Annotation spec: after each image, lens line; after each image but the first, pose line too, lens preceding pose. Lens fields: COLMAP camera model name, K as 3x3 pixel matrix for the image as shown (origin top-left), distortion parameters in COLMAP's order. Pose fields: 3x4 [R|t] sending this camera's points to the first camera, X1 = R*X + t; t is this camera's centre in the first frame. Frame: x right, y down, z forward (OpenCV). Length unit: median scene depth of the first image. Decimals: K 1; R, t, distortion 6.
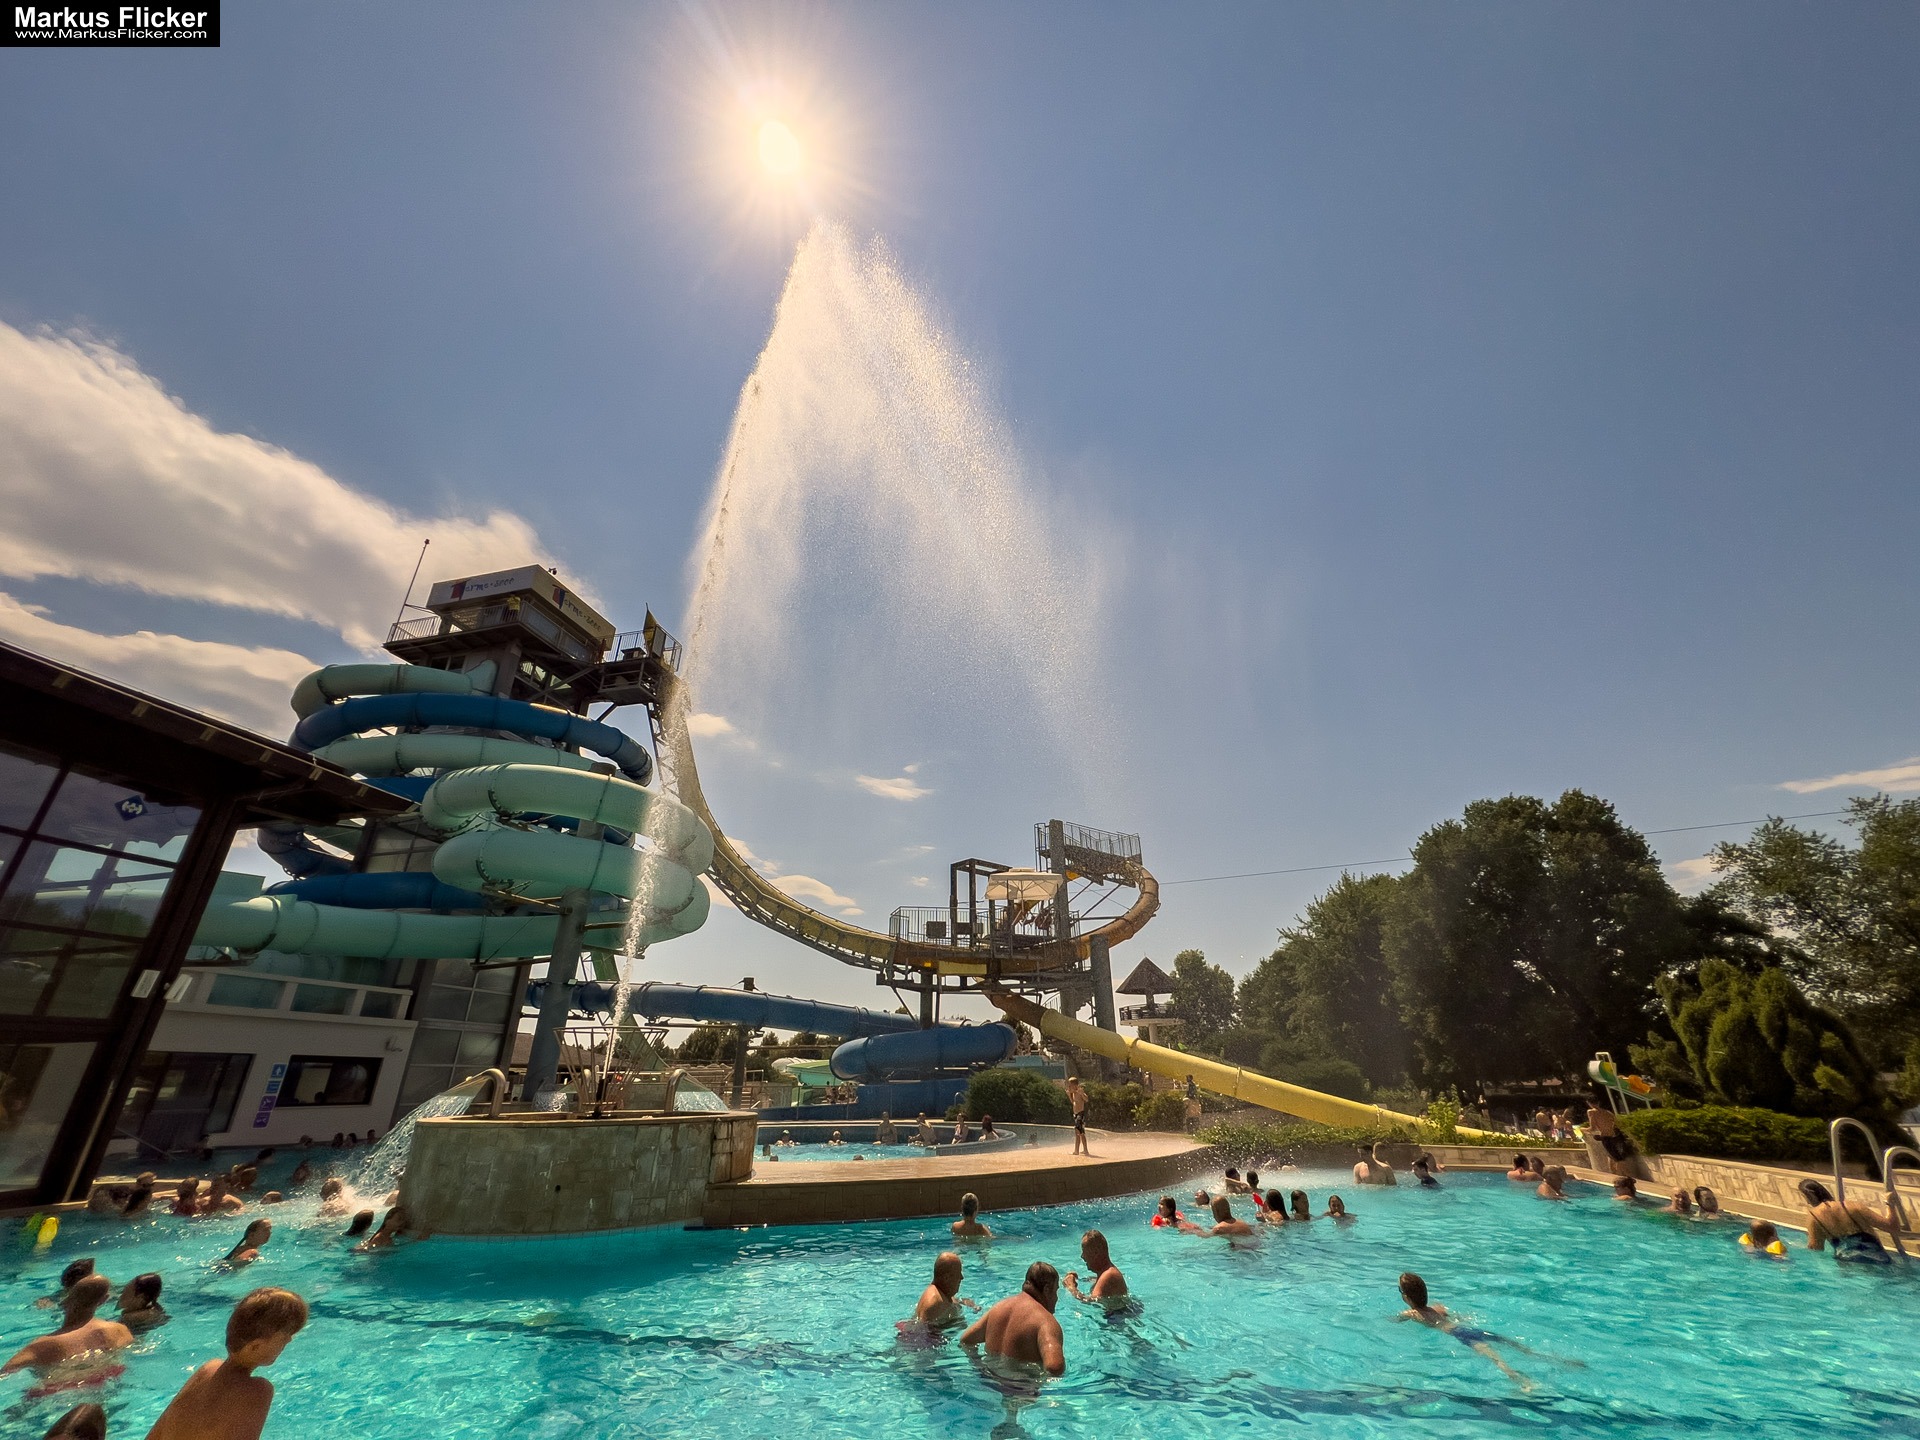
lens RADIAL K [[768.8, 0, 960.0], [0, 768.8, 720.0], [0, 0, 1]] dist [0.000177, -0.000083]
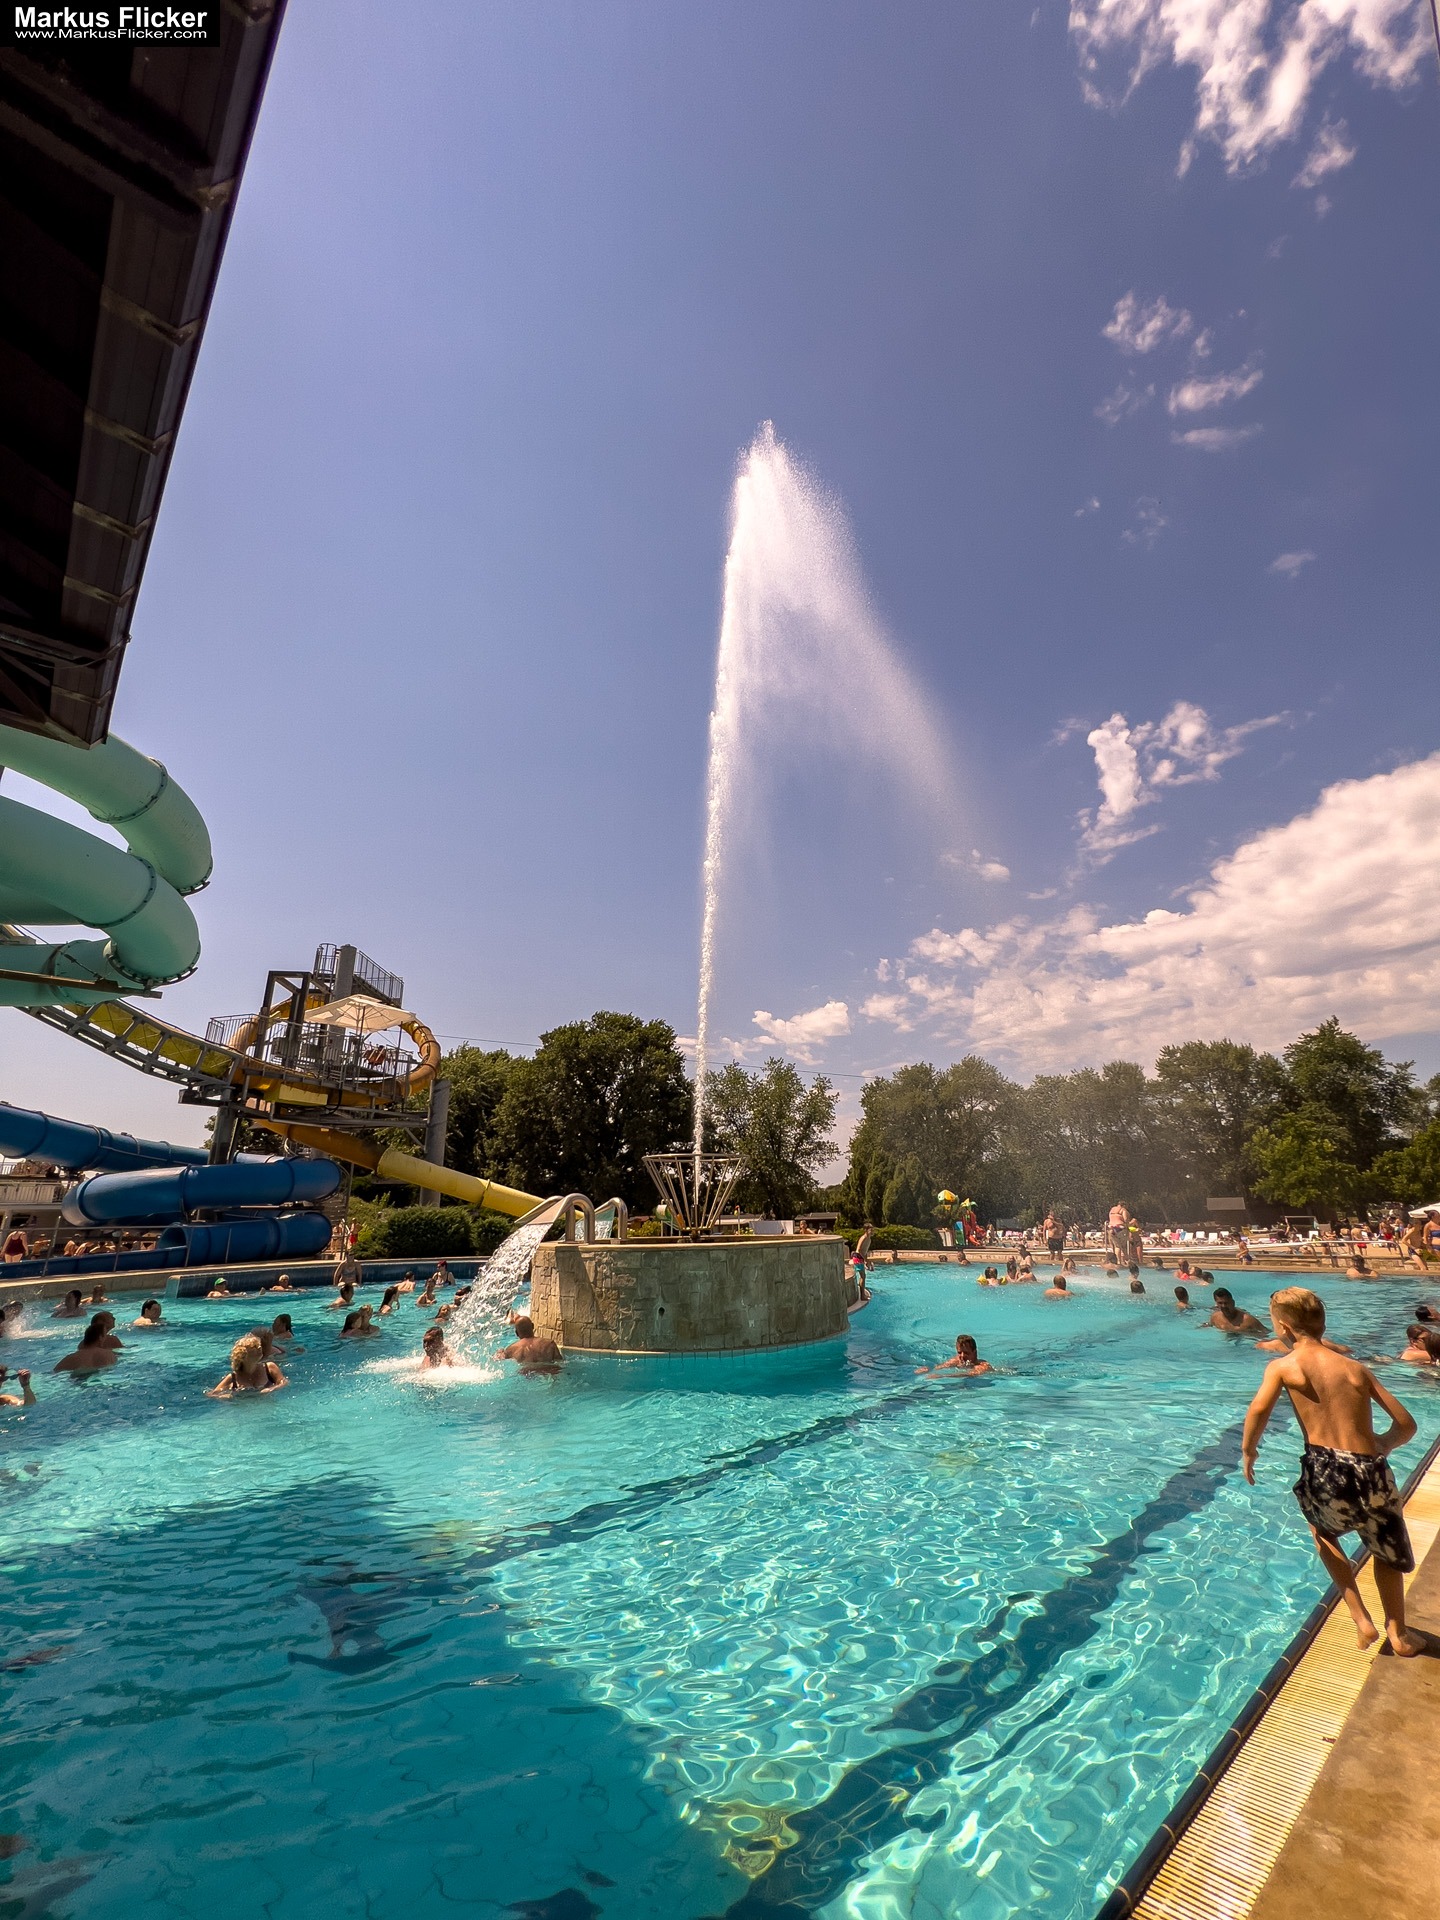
lens RADIAL K [[768.8, 0, 718.2], [0, 768.8, 950.4], [0, 0, 1]] dist [0.000177, -0.000083]
pose [[0.575946, 0.266532, 0.772818, -0.413593], [-0.337303, 0.938613, -0.072335, 0.070826], [-0.744656, -0.219013, 0.630492, 0.135558]]
